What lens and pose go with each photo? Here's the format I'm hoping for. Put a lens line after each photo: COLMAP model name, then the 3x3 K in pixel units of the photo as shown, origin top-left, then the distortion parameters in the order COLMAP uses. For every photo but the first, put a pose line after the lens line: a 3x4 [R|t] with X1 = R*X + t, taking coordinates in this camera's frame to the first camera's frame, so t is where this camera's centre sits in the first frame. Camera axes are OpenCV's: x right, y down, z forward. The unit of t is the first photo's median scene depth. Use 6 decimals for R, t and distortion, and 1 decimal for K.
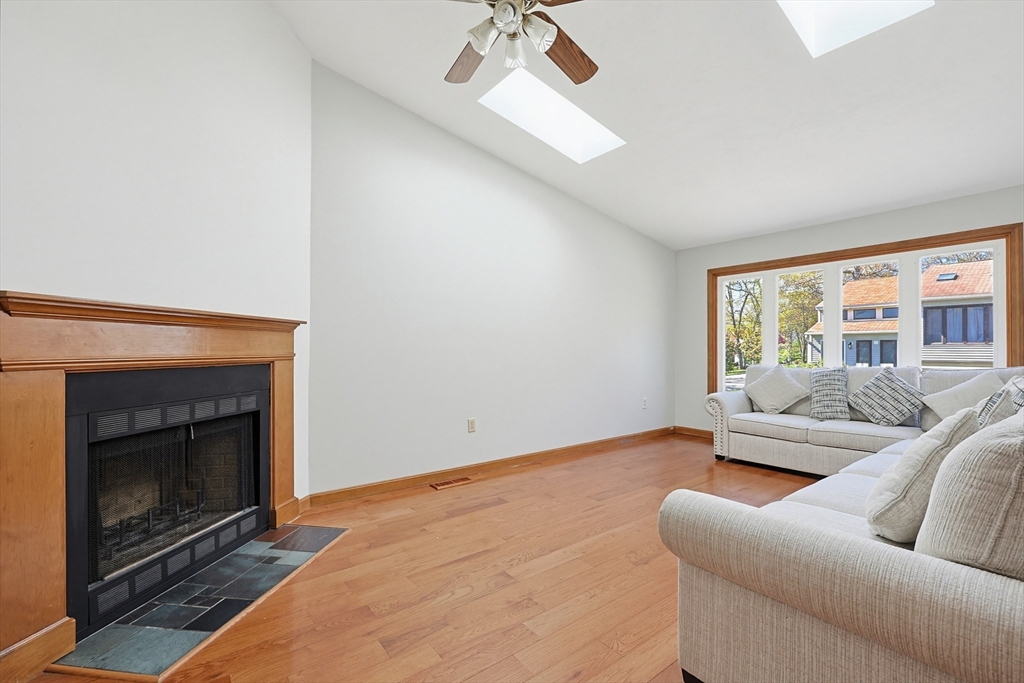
lens RADIAL K [[443.2, 0, 533.8], [0, 443.2, 342.2], [0, 0, 1]] dist [-0.000429, -0.000012]
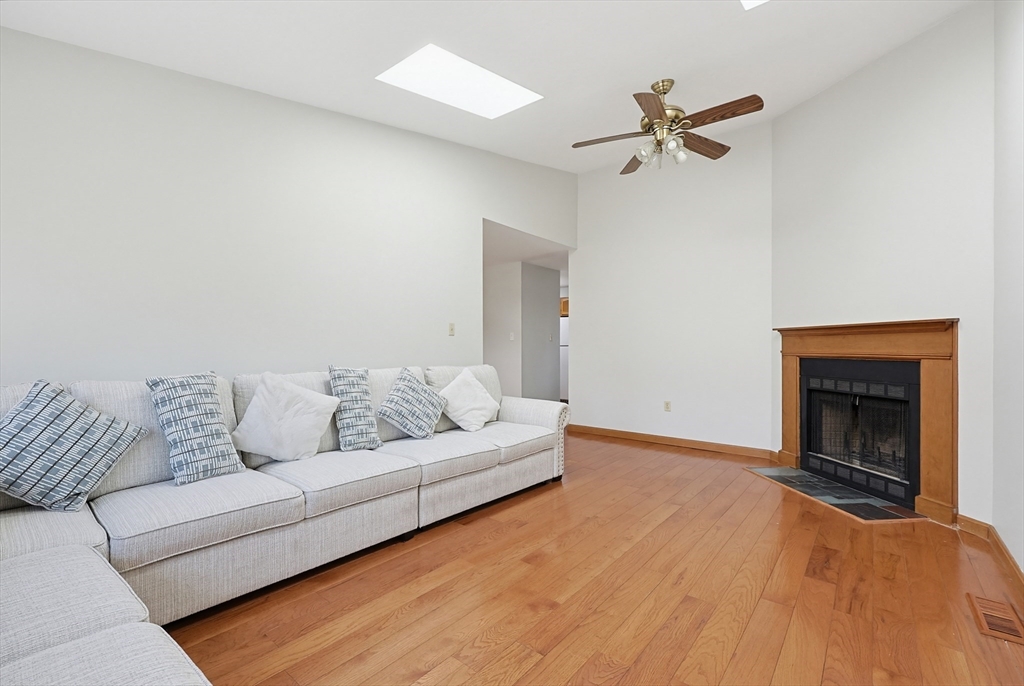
lens RADIAL K [[443.7, 0, 510.3], [0, 443.7, 350.5], [0, 0, 1]] dist [-0.002025, -0.000225]
pose [[-0.979987, -0.002468, -0.199048, 0.687043], [-0.001968, 0.999994, -0.002708, 0.027855], [0.199054, -0.002262, -0.979986, 2.086850]]
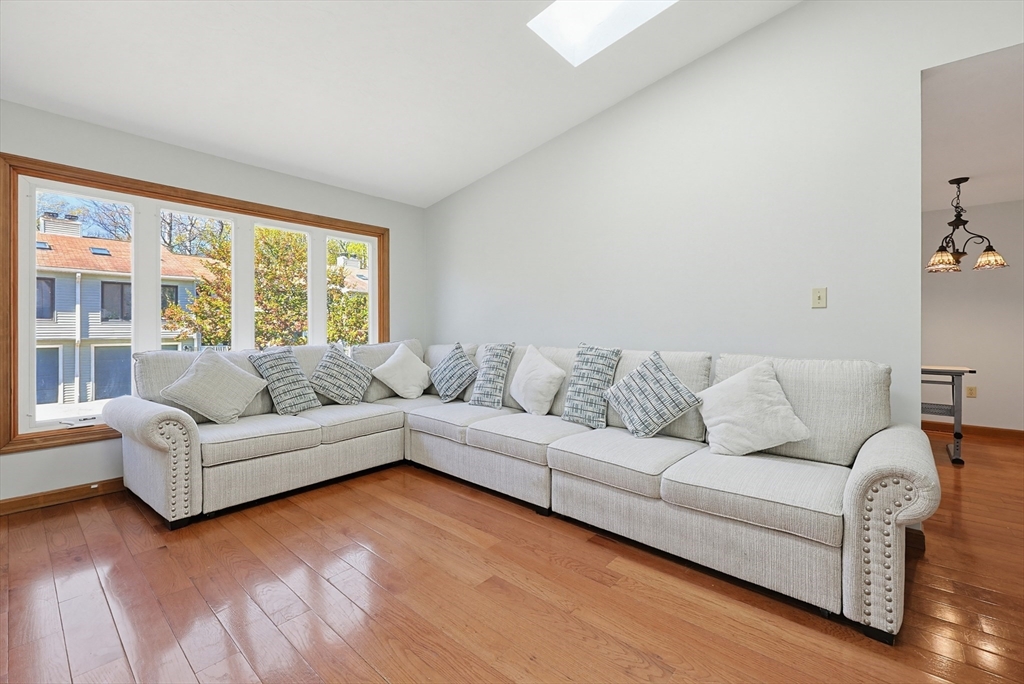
lens RADIAL K [[433.7, 0, 509.9], [0, 433.7, 331.4], [0, 0, 1]] dist [-0.001443, -0.000151]
pose [[-0.164443, -0.003384, 0.986381, -0.314311], [-0.016187, 0.999869, 0.000731, 0.032479], [-0.986254, -0.015847, -0.164476, 1.253365]]
